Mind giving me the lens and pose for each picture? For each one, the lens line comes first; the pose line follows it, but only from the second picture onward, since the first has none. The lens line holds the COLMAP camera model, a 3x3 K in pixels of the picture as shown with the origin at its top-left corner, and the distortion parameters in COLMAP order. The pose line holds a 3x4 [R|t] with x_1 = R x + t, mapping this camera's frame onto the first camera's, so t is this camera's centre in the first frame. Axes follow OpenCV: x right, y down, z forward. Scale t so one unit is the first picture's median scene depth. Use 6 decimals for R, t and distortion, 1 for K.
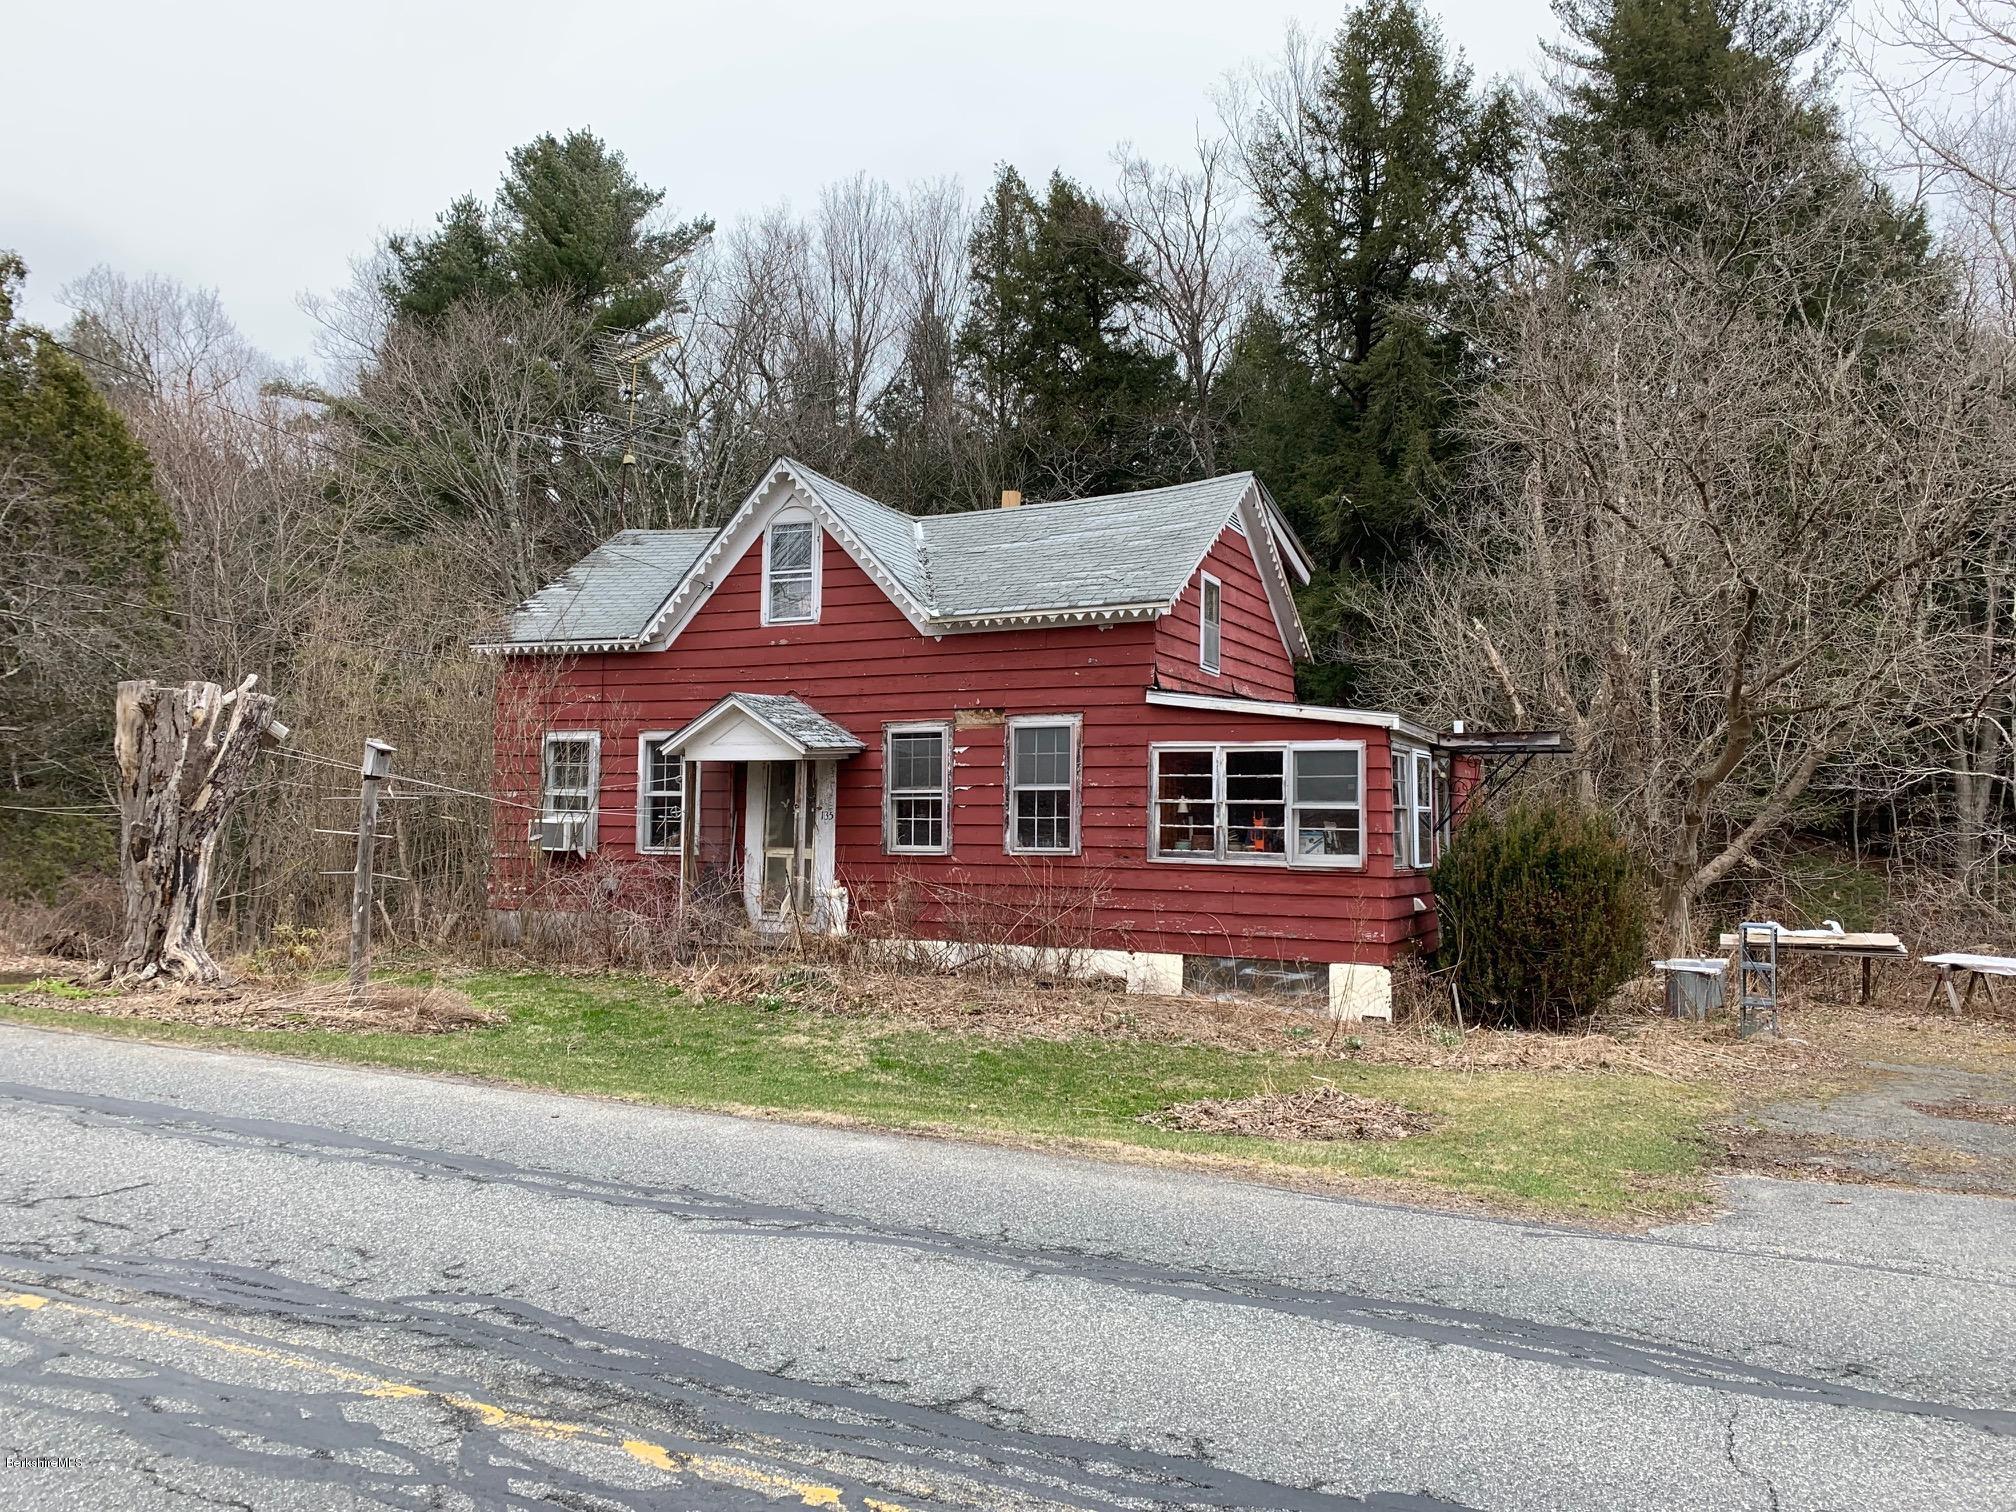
lens RADIAL K [[1530.2, 0, 1005.9], [0, 1530.2, 747.5], [0, 0, 1]] dist [0.042399, -0.034352]
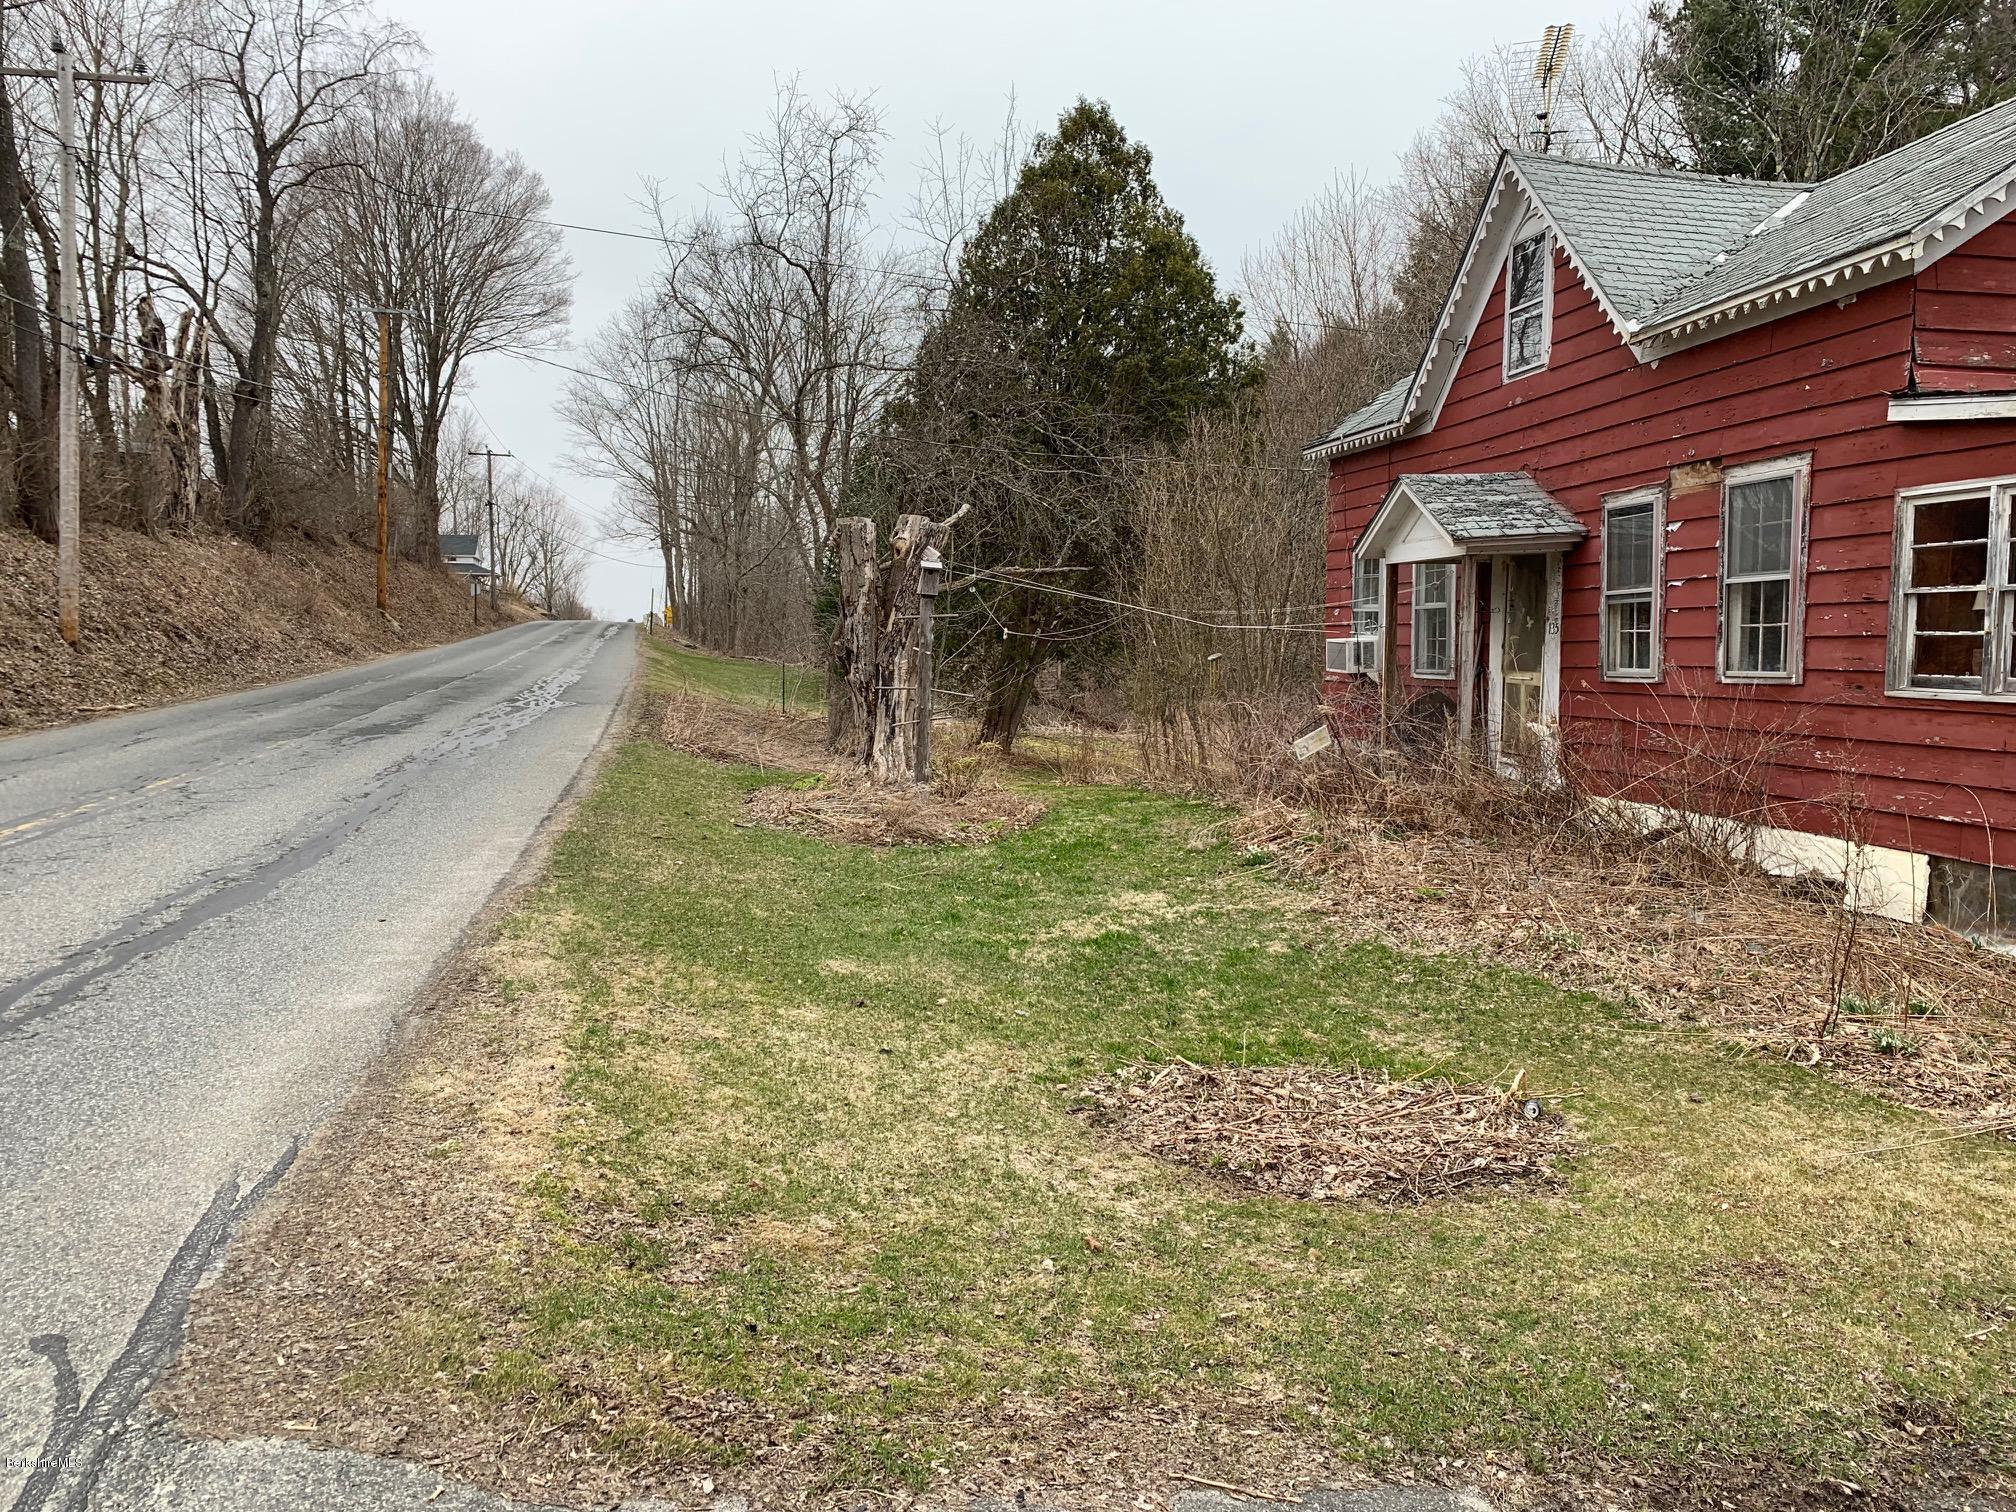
lens RADIAL K [[1530.2, 0, 1005.2], [0, 1530.2, 759.2], [0, 0, 1]] dist [0.042399, -0.034352]
pose [[0.577956, 0.052442, -0.814381, 0.364992], [0.044300, 0.994445, 0.095477, 0.025879], [0.814865, -0.091258, 0.572423, 0.361489]]
